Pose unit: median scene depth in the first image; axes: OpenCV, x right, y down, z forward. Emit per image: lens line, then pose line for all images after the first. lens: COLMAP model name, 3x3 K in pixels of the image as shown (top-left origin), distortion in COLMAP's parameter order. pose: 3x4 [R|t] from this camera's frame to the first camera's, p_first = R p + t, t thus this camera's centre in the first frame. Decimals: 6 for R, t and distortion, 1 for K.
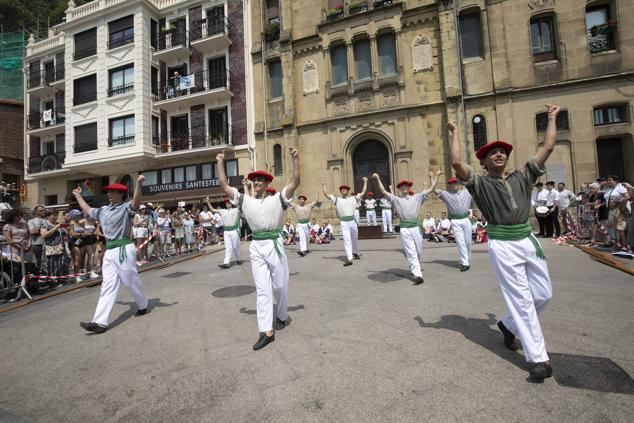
lens RADIAL K [[282.9, 0, 318.0], [0, 282.9, 211.2], [0, 0, 1]] dist [-0.041142, 0.007376]
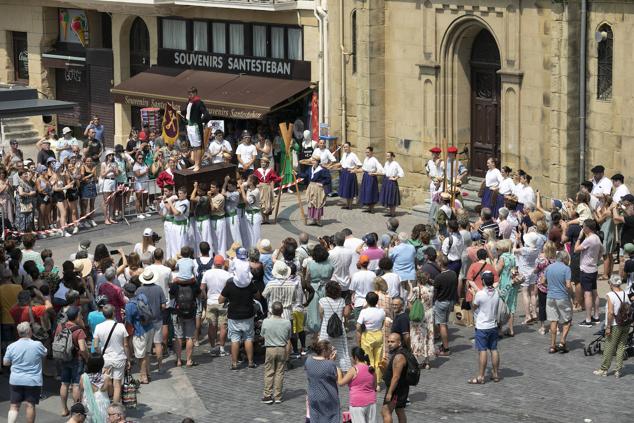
lens RADIAL K [[2100.6, 0, 317.0], [0, 2100.6, 211.3], [0, 0, 1]] dist [0.445664, 0.000000]
pose [[0.806800, 0.128362, -0.576712, 2.057410], [-0.010498, 0.979074, 0.203232, -0.668438], [0.590731, -0.157913, 0.791265, -2.116018]]
